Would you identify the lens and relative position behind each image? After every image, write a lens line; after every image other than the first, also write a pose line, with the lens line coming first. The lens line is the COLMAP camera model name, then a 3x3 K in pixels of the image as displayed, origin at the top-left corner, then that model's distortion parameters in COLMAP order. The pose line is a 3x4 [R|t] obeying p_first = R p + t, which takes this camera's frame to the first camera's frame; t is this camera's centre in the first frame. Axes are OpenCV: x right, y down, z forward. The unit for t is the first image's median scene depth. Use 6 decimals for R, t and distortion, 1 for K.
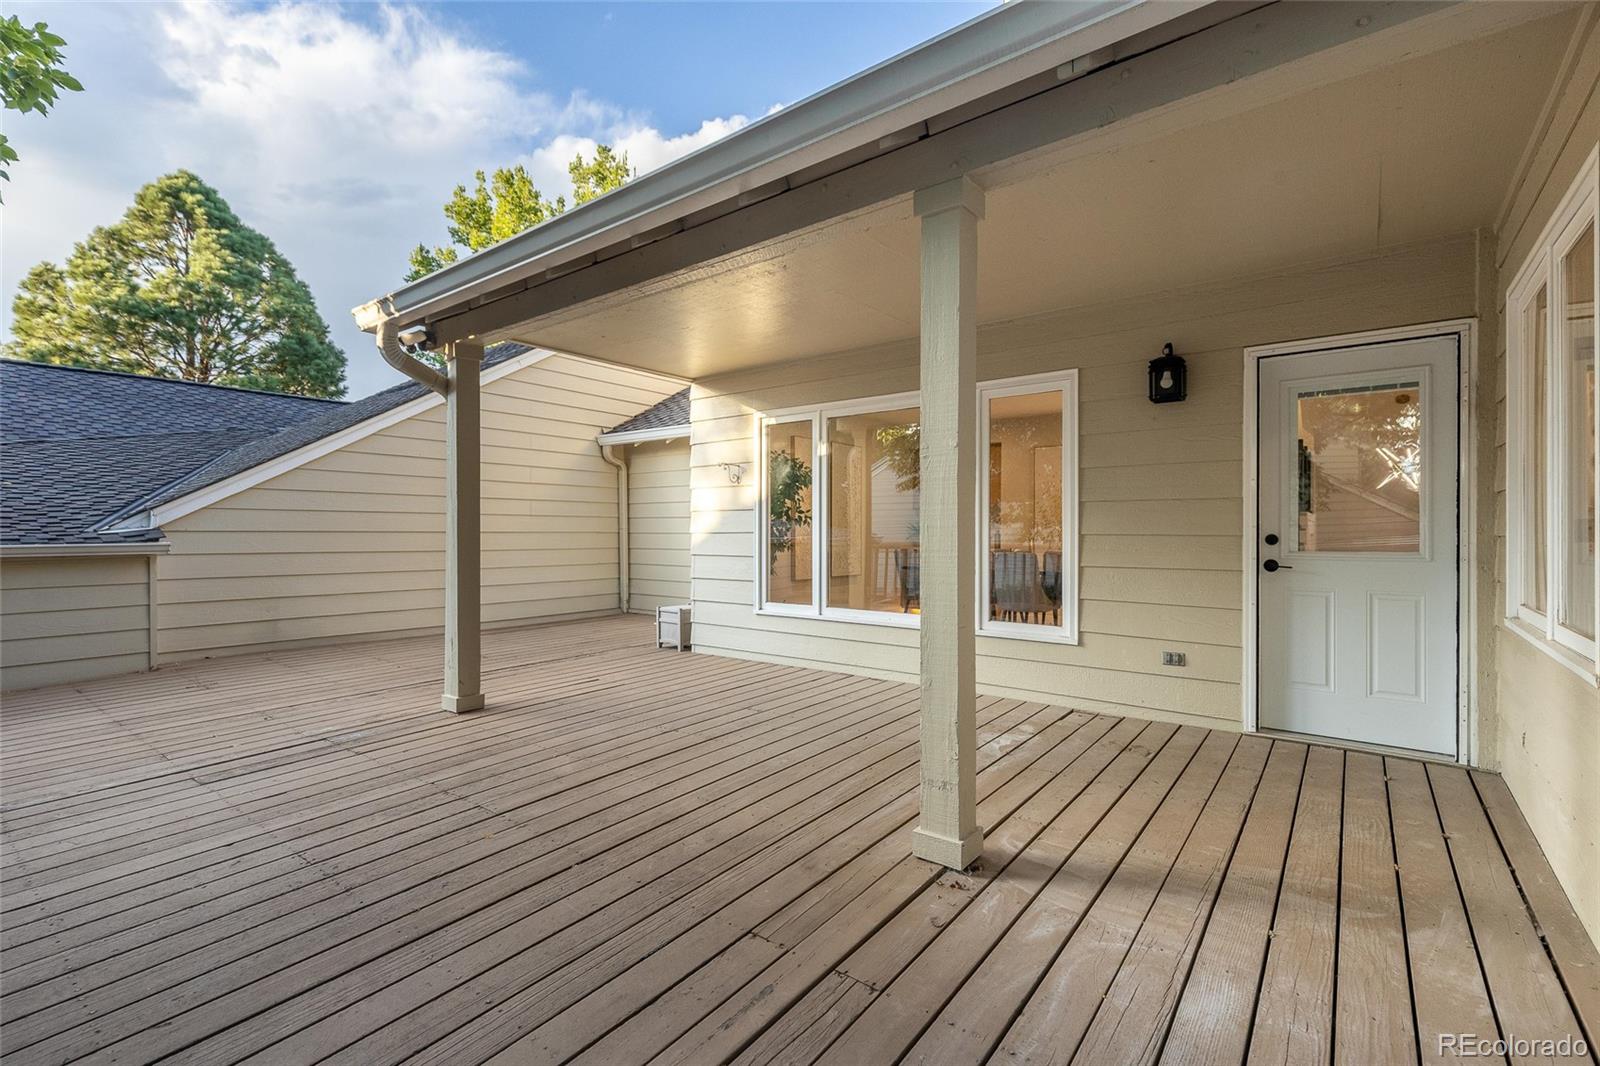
lens RADIAL K [[733.3, 0, 801.0], [0, 733.3, 535.2], [0, 0, 1]] dist [0.016428, -0.001828]
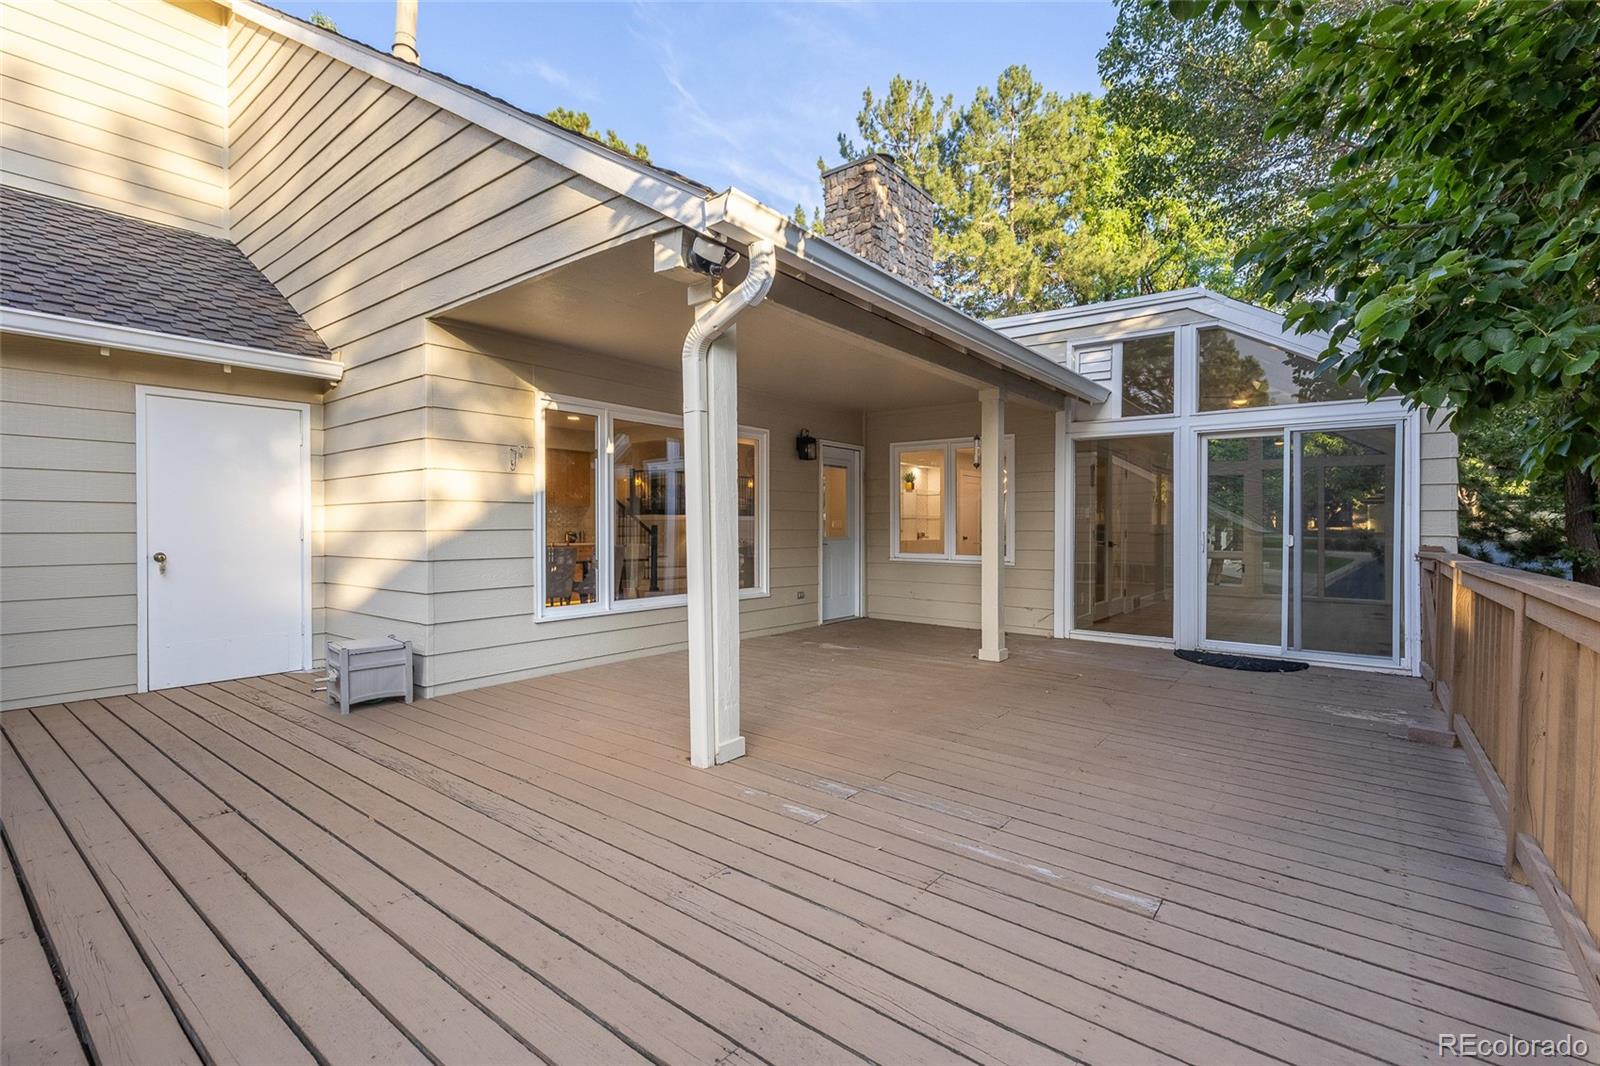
lens RADIAL K [[733.3, 0, 802.3], [0, 733.3, 530.2], [0, 0, 1]] dist [0.016428, -0.001828]
pose [[-0.015520, 0.003101, 0.999875, -0.952669], [0.011143, 0.999934, -0.002928, 0.004024], [-0.999817, 0.011096, -0.015553, 0.708464]]
